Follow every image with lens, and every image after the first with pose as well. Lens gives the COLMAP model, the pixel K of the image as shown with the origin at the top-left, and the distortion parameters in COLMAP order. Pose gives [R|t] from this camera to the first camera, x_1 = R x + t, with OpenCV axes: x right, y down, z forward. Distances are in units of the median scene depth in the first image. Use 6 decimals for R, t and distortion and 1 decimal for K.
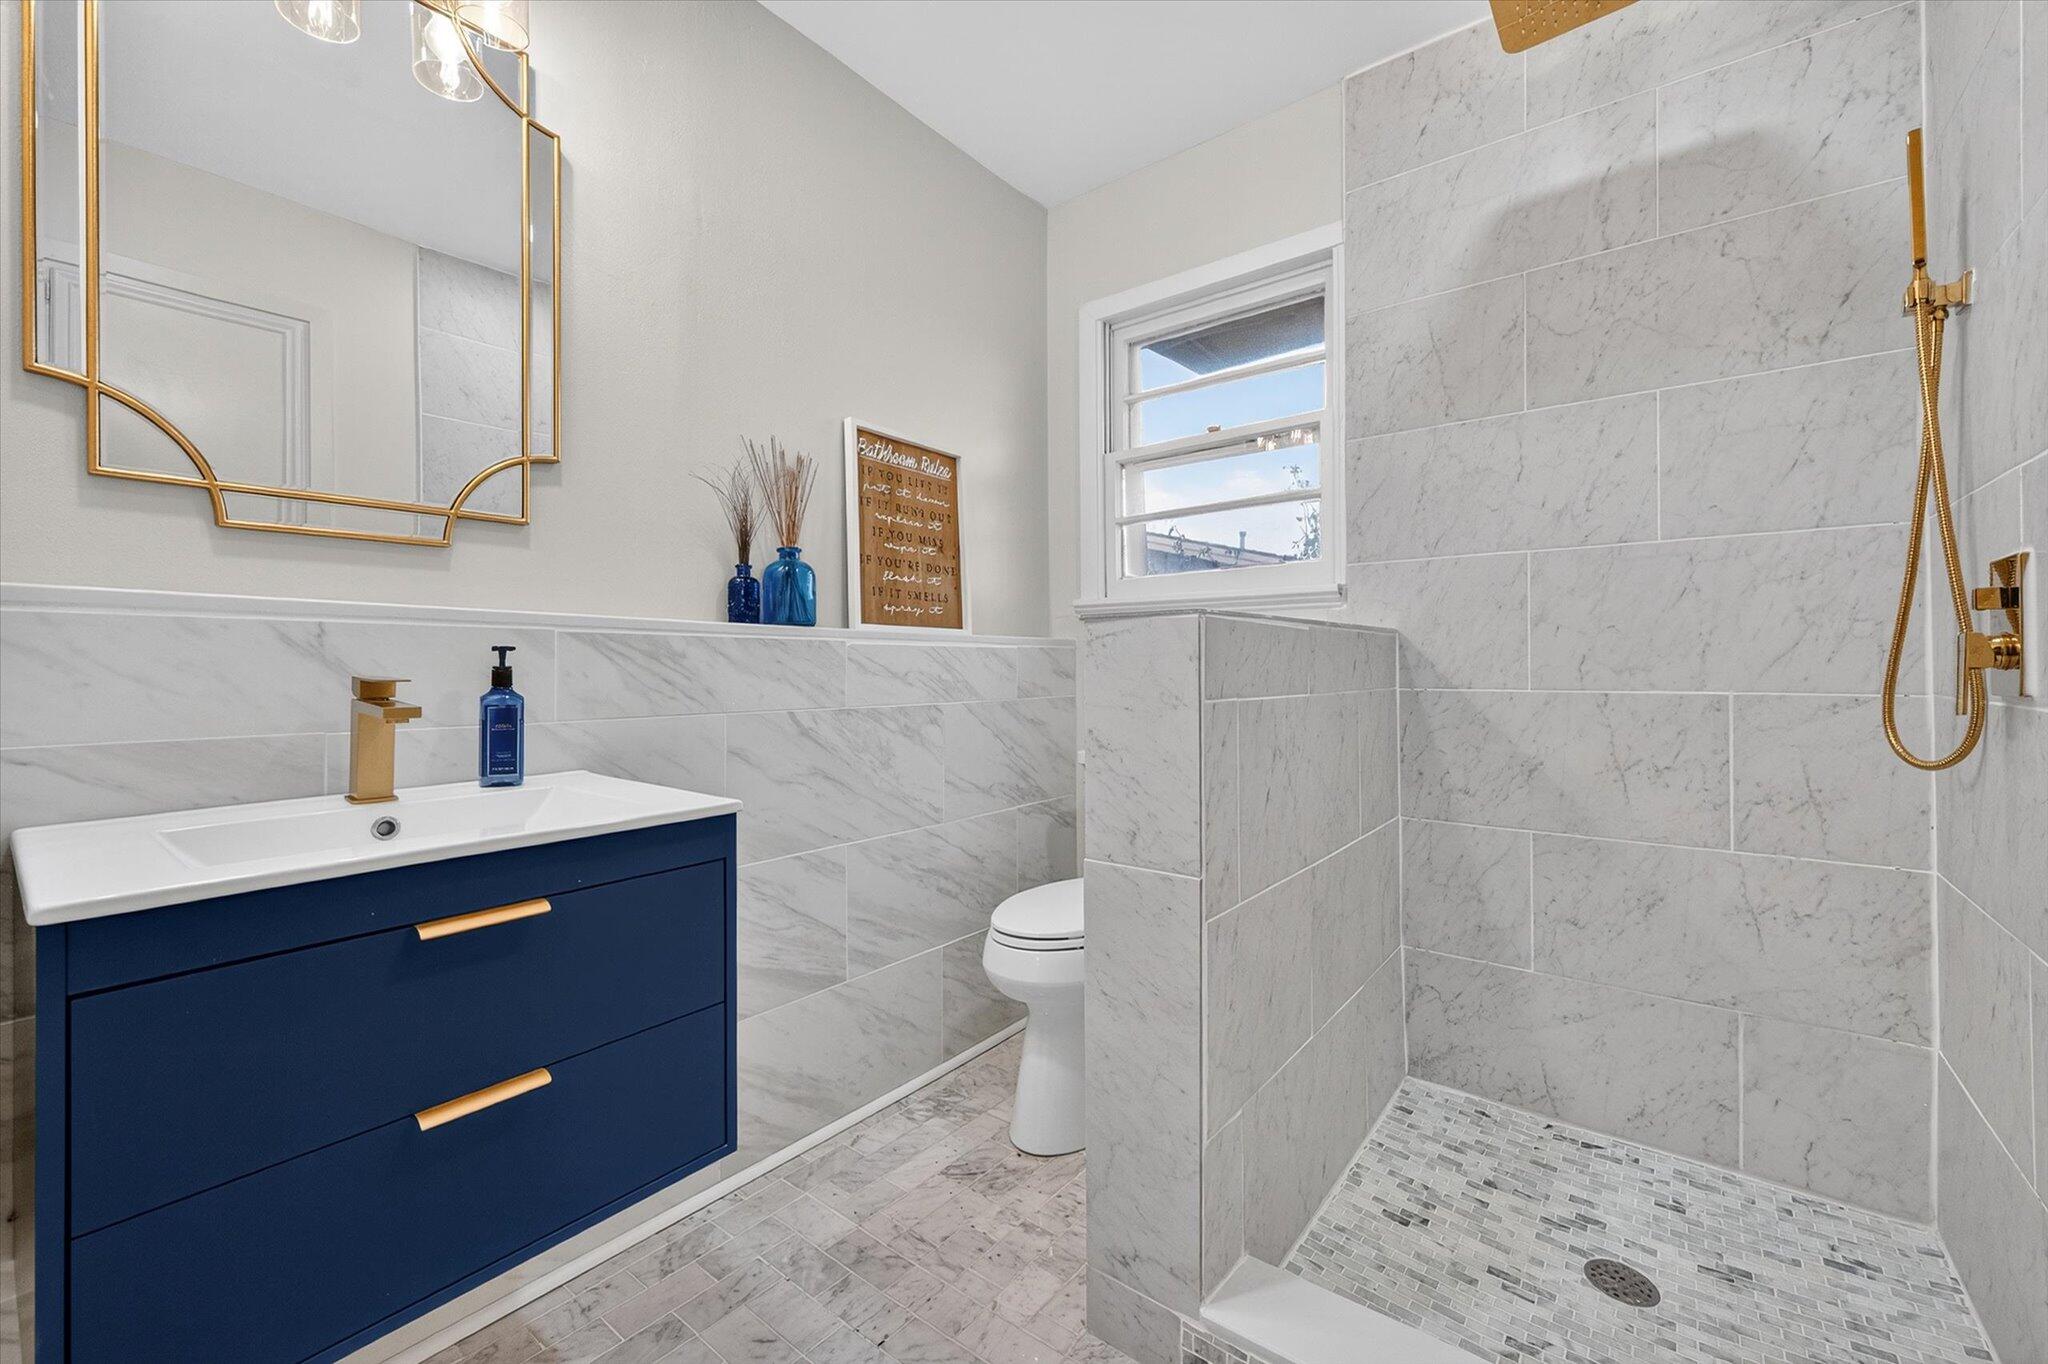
lens RADIAL K [[824.2, 0, 1024.0], [0, 824.2, 669.0], [0, 0, 1]] dist [0.000668, 0.000694]
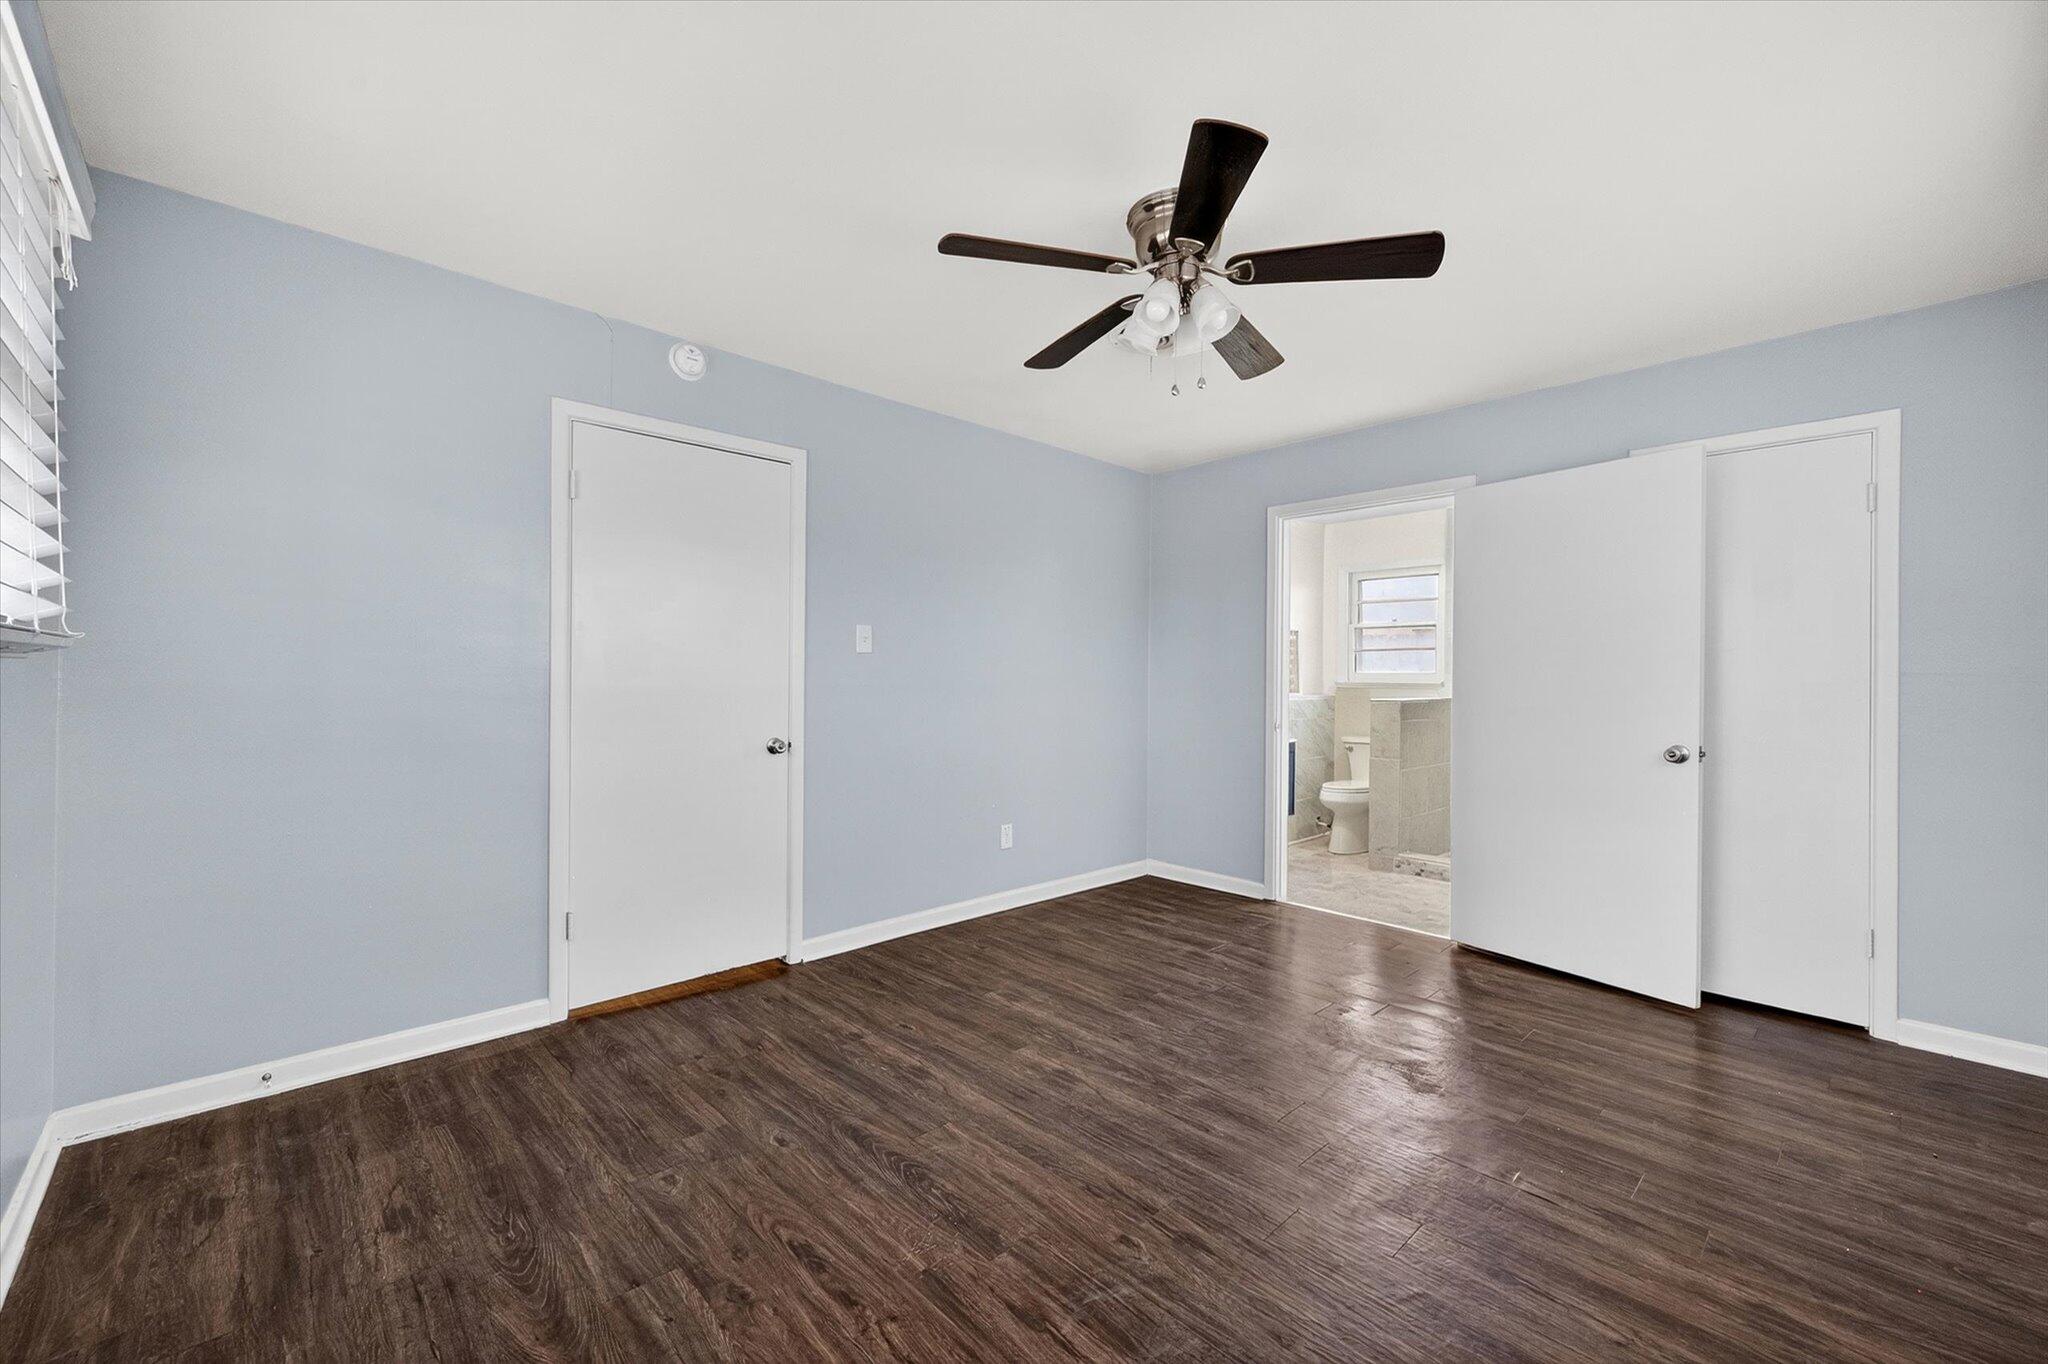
lens RADIAL K [[838.5, 0, 1024.0], [0, 838.5, 682.0], [0, 0, 1]] dist [-0.000027, 0.000382]
pose [[0.989765, 0.015312, -0.141885, -0.750836], [-0.014658, 0.999877, 0.005656, -0.108913], [0.141954, -0.003519, 0.989867, -2.447717]]
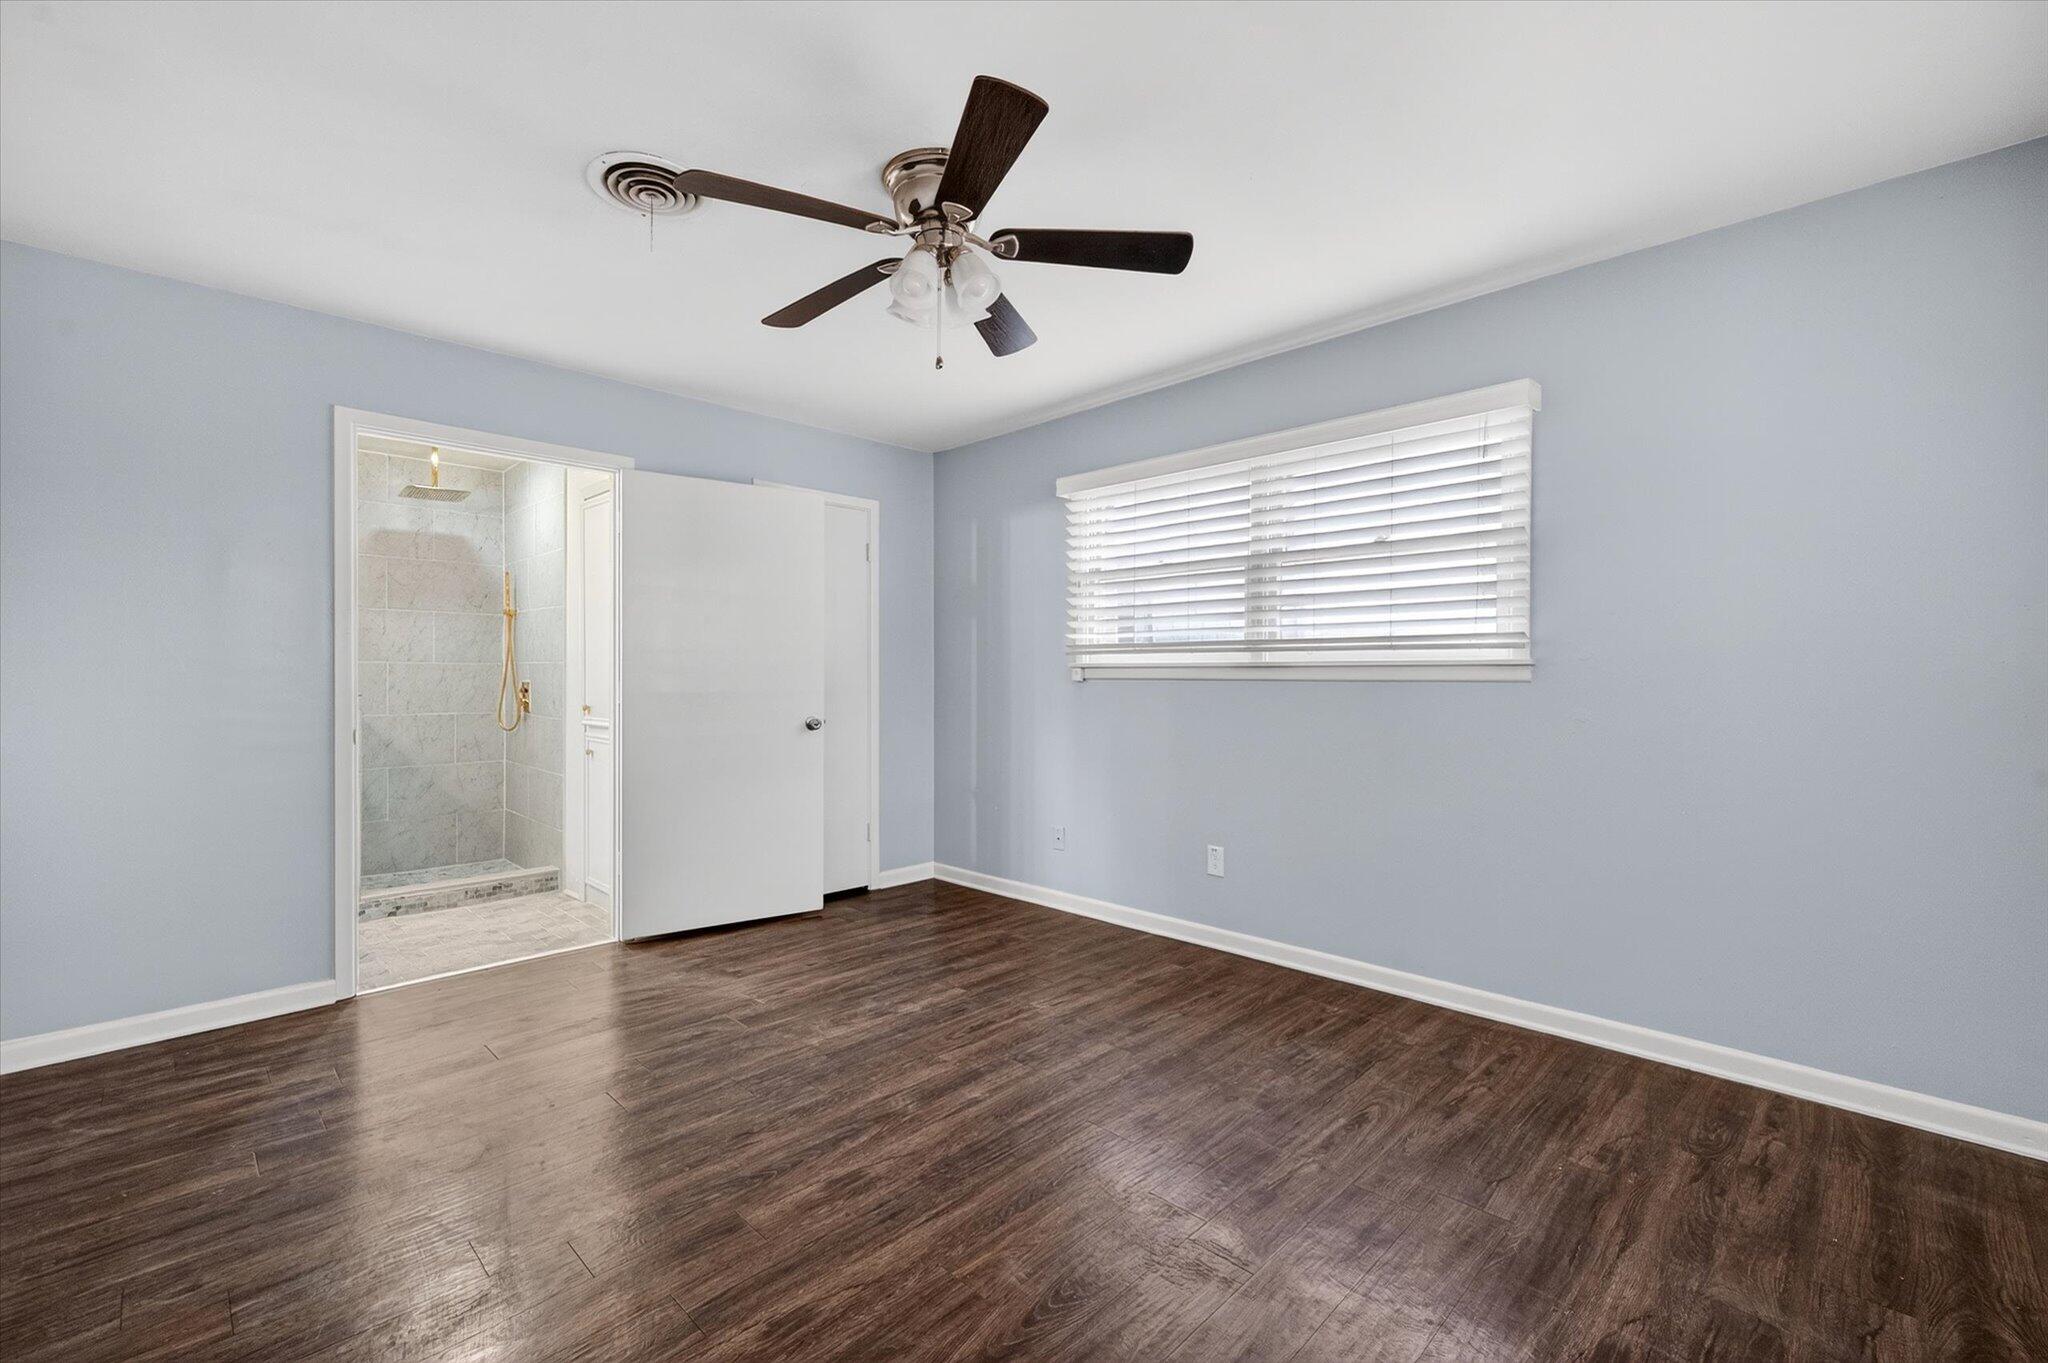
lens RADIAL K [[879.0, 0, 1034.3], [0, 879.0, 672.5], [0, 0, 1]] dist [0.002228, -0.000298]
pose [[0.096641, 0.007483, 0.995291, -2.038081], [-0.001684, 0.999972, -0.007354, -0.094009], [-0.995318, -0.000965, 0.096651, -1.365502]]
